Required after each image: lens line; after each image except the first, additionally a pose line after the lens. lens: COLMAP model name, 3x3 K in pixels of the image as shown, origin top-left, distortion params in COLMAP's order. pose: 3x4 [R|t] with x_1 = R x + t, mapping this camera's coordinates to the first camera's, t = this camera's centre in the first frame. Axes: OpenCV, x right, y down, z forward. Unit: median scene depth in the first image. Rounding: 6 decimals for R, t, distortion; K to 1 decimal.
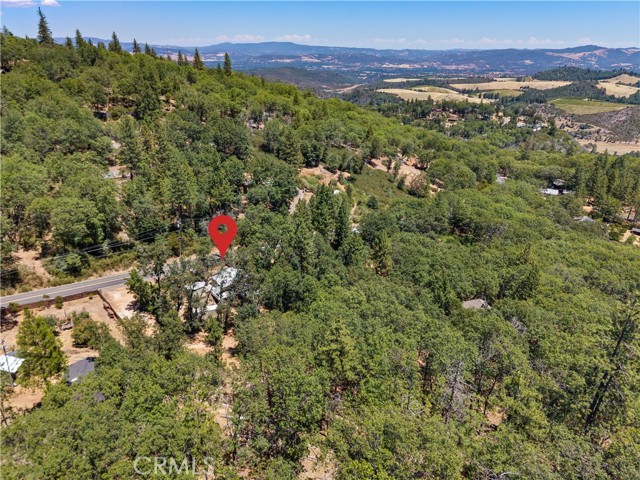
lens RADIAL K [[437.8, 0, 320.0], [0, 437.8, 240.0], [0, 0, 1]] dist [0.006376, -0.004475]
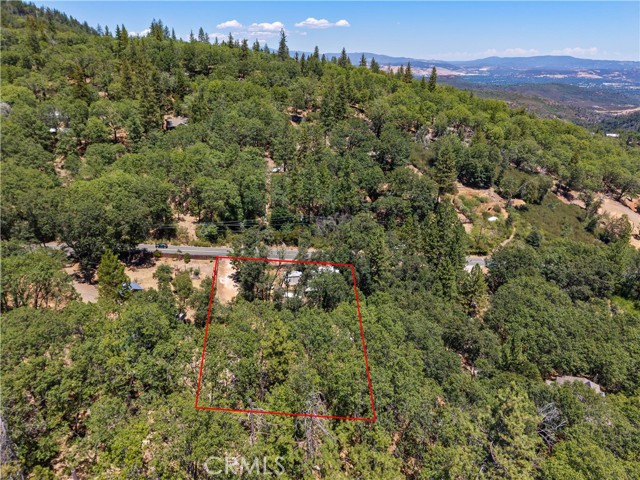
lens RADIAL K [[437.8, 0, 320.0], [0, 437.8, 240.0], [0, 0, 1]] dist [0.006376, -0.004475]
pose [[0.843458, 0.203291, -0.497244, 0.174840], [-0.217167, 0.975658, 0.030511, -0.015673], [0.491342, 0.082251, 0.867074, 0.042286]]
